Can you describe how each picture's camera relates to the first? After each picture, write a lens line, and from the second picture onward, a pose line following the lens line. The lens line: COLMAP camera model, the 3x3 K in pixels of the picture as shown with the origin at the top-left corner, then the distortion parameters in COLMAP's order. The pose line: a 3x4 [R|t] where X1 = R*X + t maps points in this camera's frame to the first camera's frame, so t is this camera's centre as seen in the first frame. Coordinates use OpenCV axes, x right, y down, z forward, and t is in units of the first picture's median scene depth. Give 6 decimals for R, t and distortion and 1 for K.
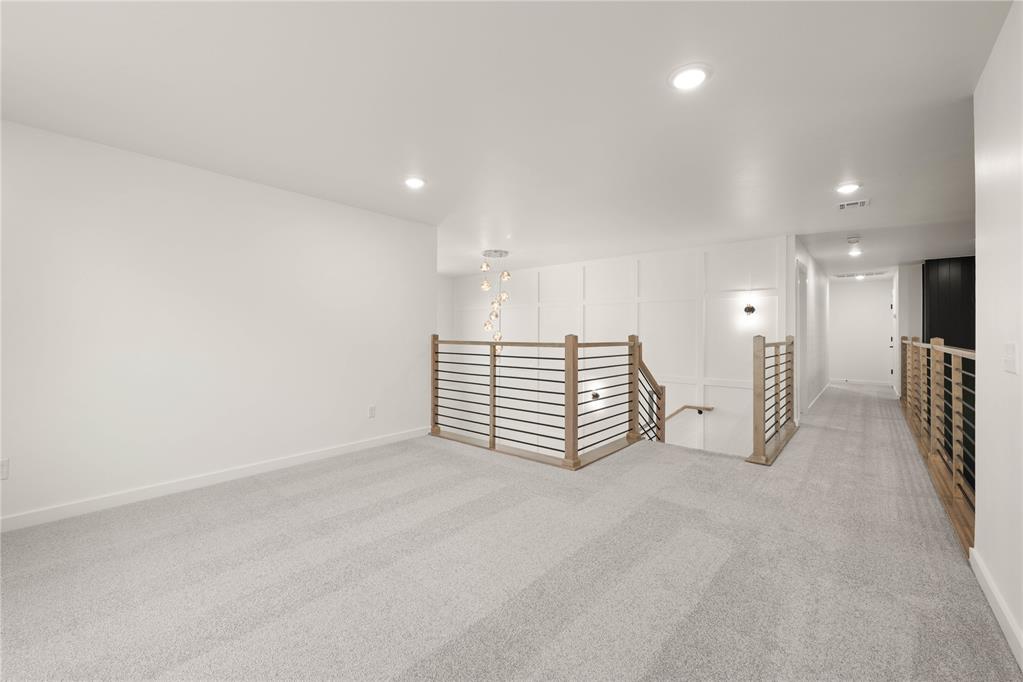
lens RADIAL K [[417.3, 0, 507.9], [0, 417.3, 335.8], [0, 0, 1]] dist [-0.000510, -0.000455]
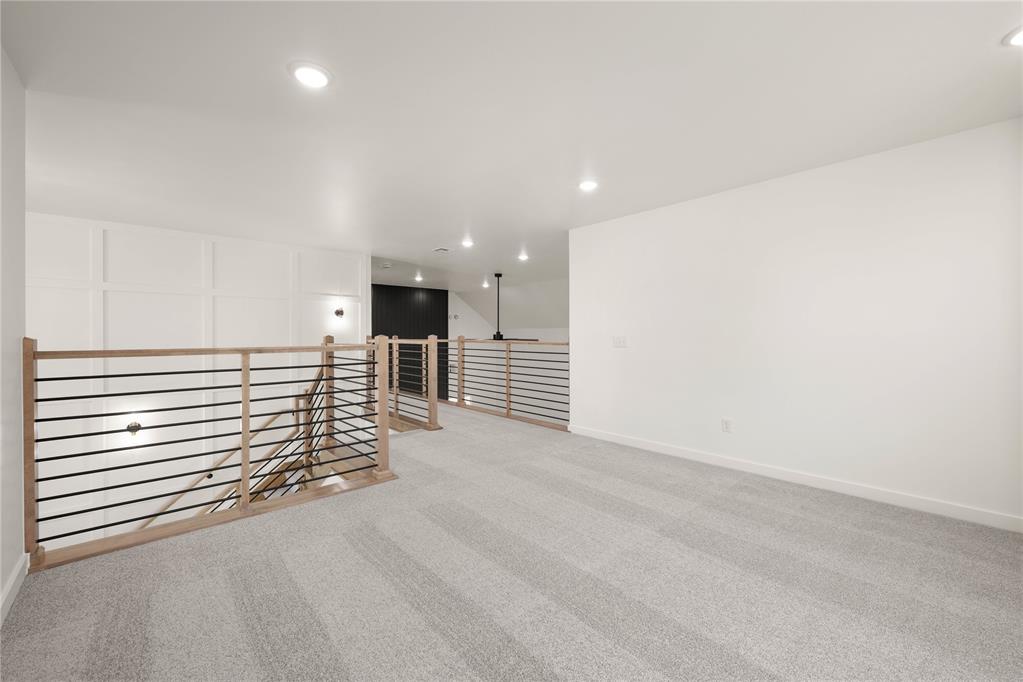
lens RADIAL K [[417.3, 0, 507.9], [0, 417.3, 335.8], [0, 0, 1]] dist [-0.000510, -0.000455]
pose [[0.126984, -0.008076, 0.991872, -0.508618], [0.009531, 0.999931, 0.006921, -0.003825], [-0.991859, 0.008575, 0.127052, 0.429947]]
